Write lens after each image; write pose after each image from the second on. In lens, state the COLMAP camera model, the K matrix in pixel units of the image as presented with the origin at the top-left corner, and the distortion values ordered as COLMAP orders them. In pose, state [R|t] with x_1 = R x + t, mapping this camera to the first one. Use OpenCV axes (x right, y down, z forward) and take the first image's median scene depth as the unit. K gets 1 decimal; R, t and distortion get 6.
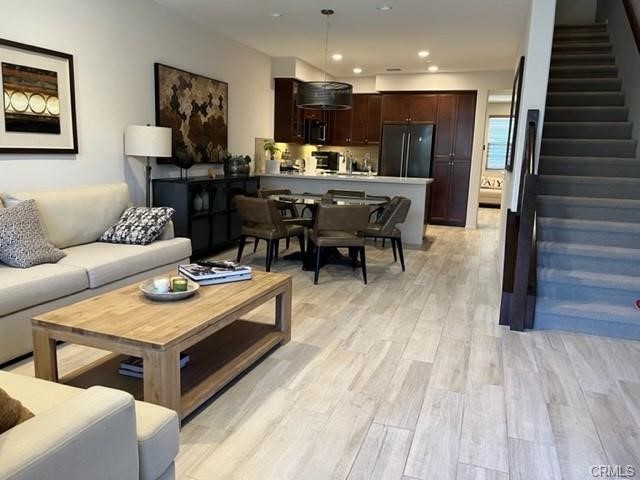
lens RADIAL K [[484.3, 0, 322.2], [0, 484.3, 239.9], [0, 0, 1]] dist [0.056641, -0.083394]
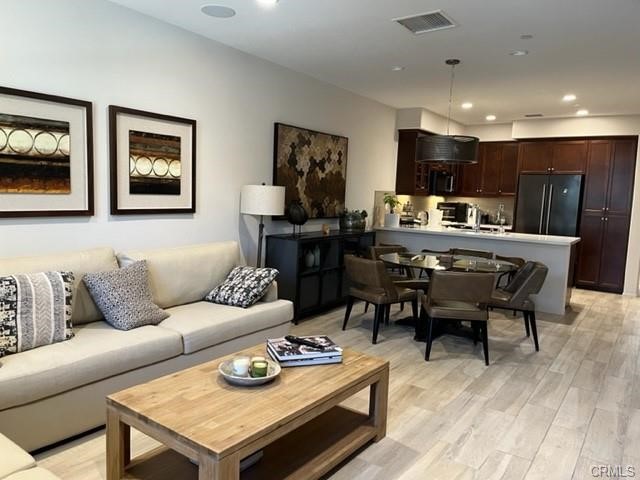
lens RADIAL K [[484.3, 0, 315.8], [0, 484.3, 243.4], [0, 0, 1]] dist [0.056641, -0.083394]
pose [[0.960441, 0.033063, -0.276514, 0.027147], [-0.055014, 0.995886, -0.072007, -0.040445], [0.272996, 0.084370, 0.958308, 0.066566]]
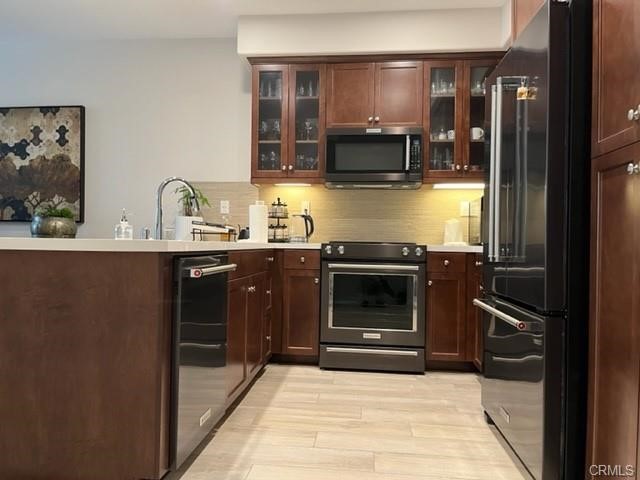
lens RADIAL K [[484.3, 0, 317.1], [0, 484.3, 240.3], [0, 0, 1]] dist [0.056641, -0.083394]
pose [[0.234247, -0.029184, -0.971739, 0.642059], [-0.176895, 0.981584, -0.072122, -0.175997], [0.955948, 0.188790, 0.224771, 1.430255]]
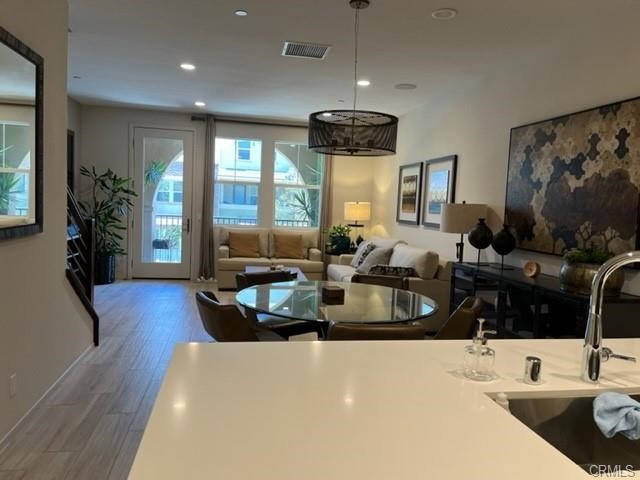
lens RADIAL K [[484.3, 0, 321.0], [0, 484.3, 238.3], [0, 0, 1]] dist [0.056641, -0.083394]
pose [[-0.866037, -0.032031, -0.498953, 0.341045], [-0.154946, 0.966009, 0.206926, -0.286800], [0.475365, 0.256516, -0.841562, 1.515908]]
